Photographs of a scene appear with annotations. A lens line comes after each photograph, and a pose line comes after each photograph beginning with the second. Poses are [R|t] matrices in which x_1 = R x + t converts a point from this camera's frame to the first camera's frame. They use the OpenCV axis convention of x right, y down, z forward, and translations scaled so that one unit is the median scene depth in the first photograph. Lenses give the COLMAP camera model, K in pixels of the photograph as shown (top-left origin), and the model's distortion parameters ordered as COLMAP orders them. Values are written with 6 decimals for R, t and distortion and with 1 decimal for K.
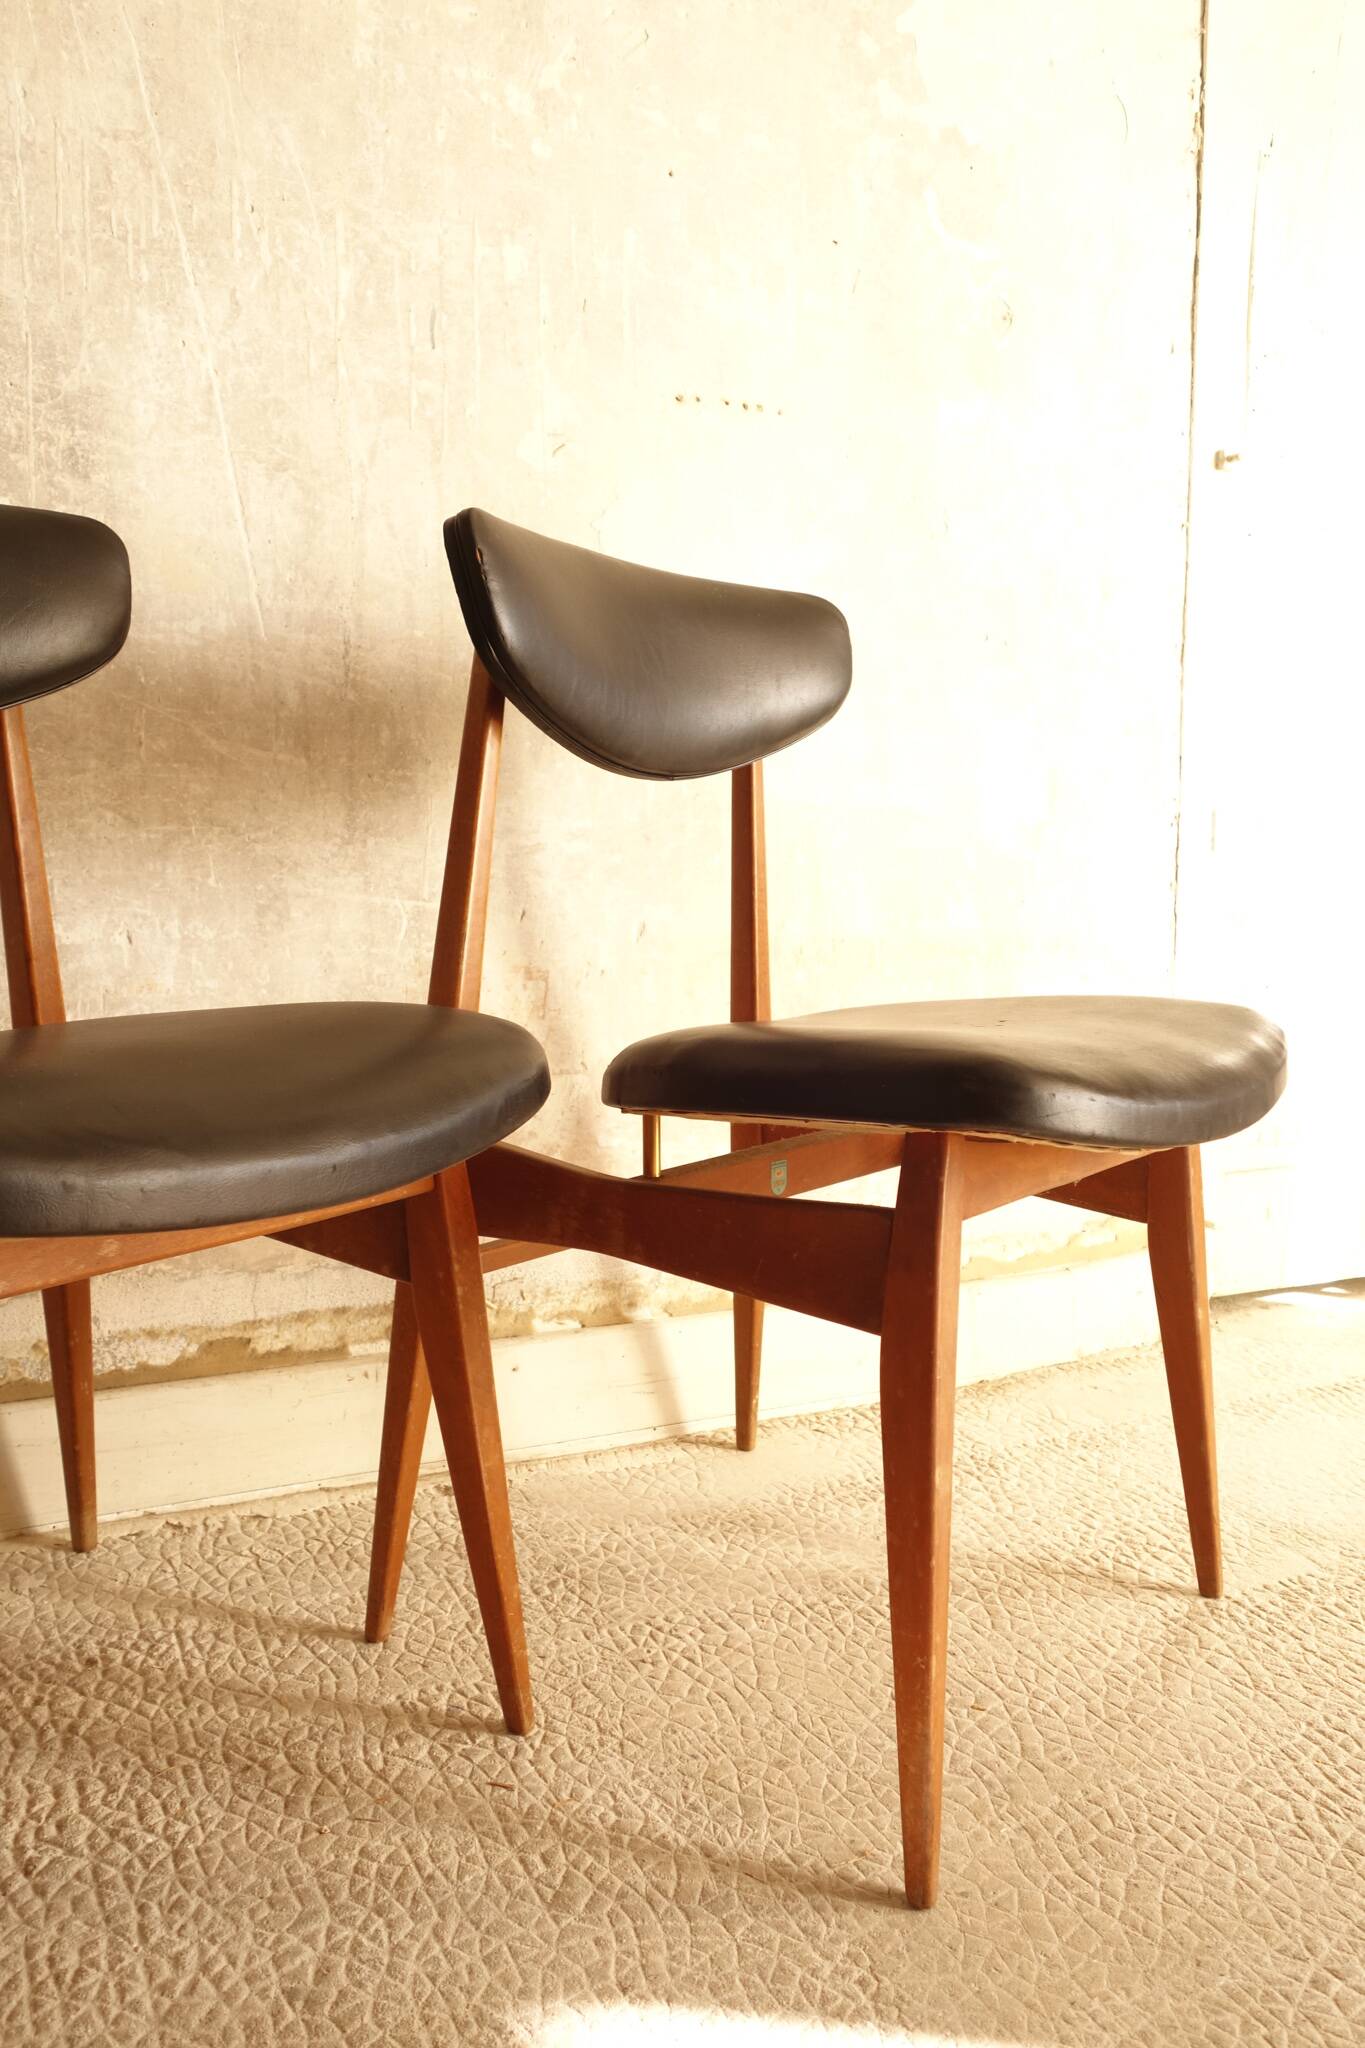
lens RADIAL K [[1598.3, 0, 680.1], [0, 1598.3, 1021.5], [0, 0, 1]] dist [0.004755, -0.007720]
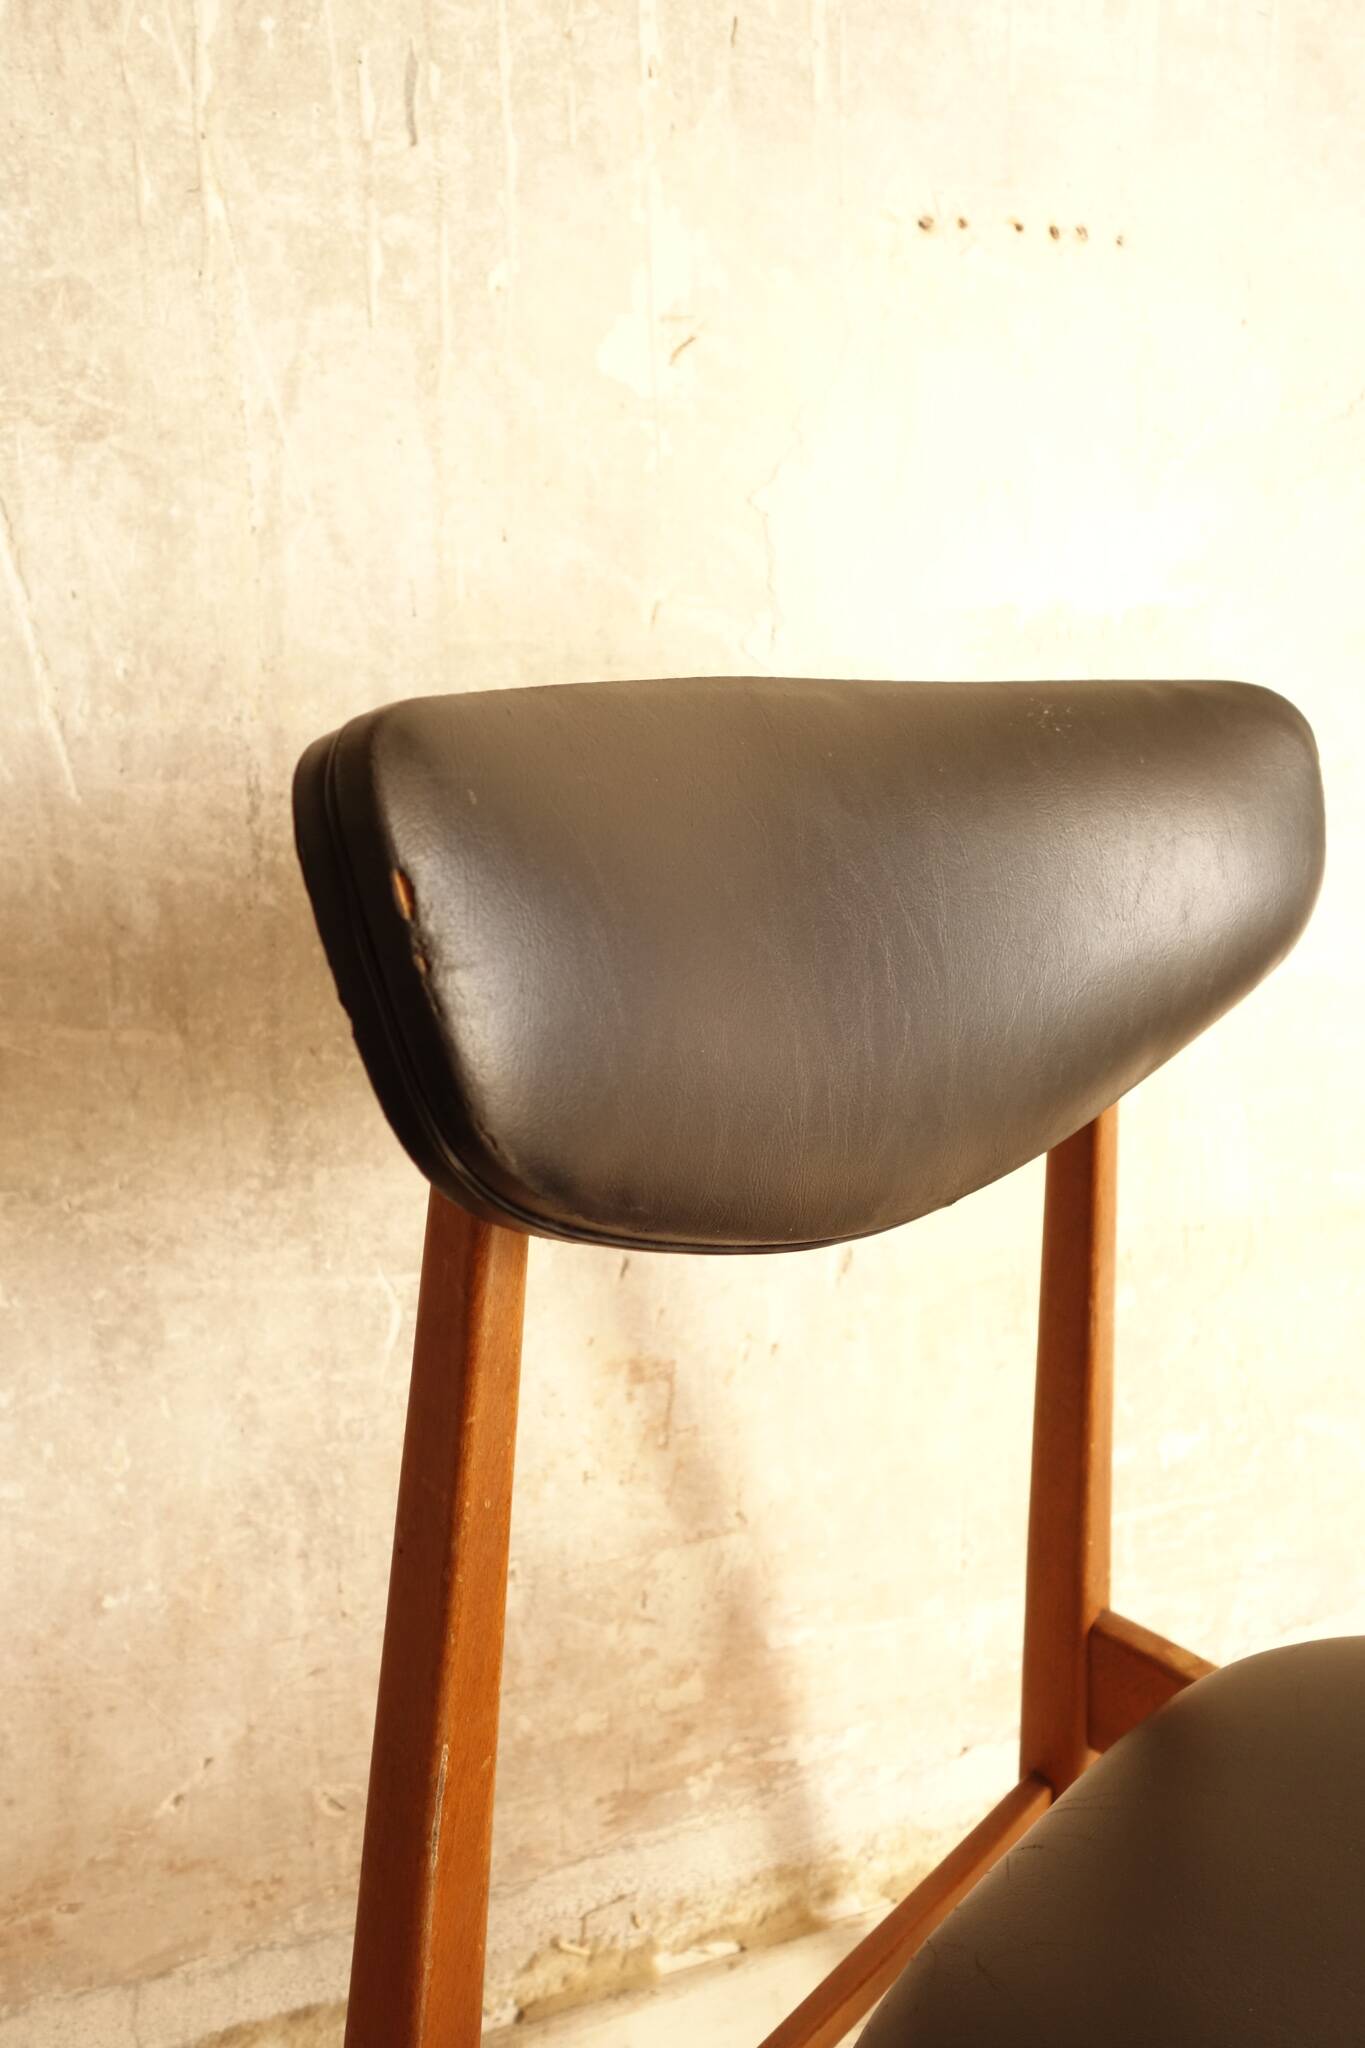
lens RADIAL K [[1598.3, 0, 674.7], [0, 1598.3, 1028.4], [0, 0, 1]] dist [0.004755, -0.007720]
pose [[0.995868, -0.000855, -0.090806, -0.036969], [0.011630, 0.992922, 0.118196, -0.228003], [0.090062, -0.118764, 0.988830, 0.536004]]
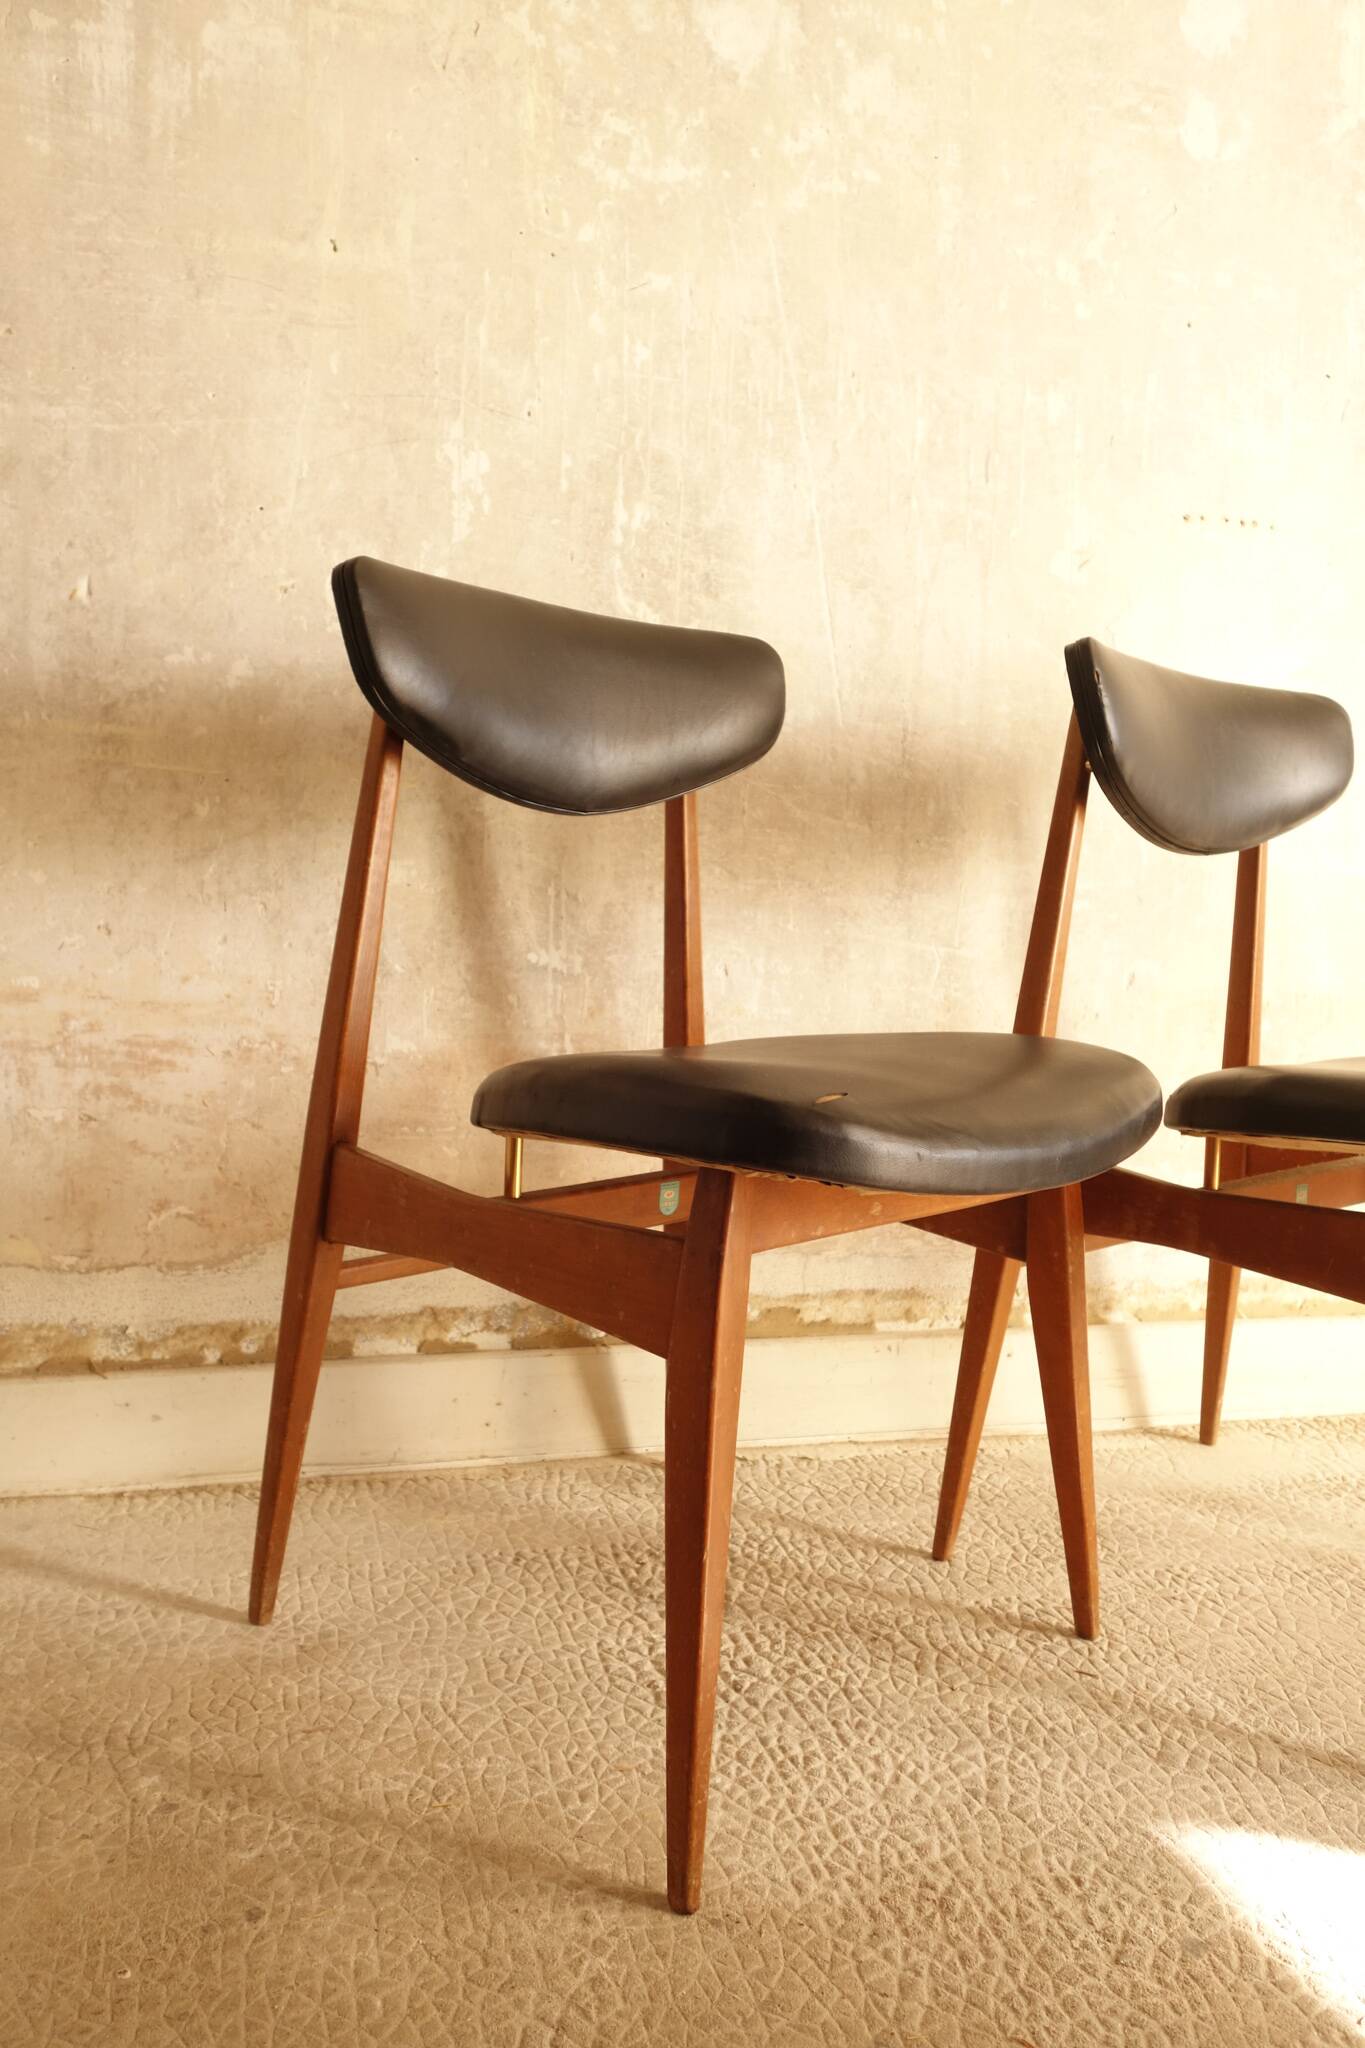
lens RADIAL K [[1598.3, 0, 684.9], [0, 1598.3, 1018.9], [0, 0, 1]] dist [0.004755, -0.007720]
pose [[0.985764, 0.043943, -0.162289, -0.172959], [-0.047613, 0.998689, -0.018795, 0.008542], [0.161250, 0.026254, 0.986564, -0.201734]]
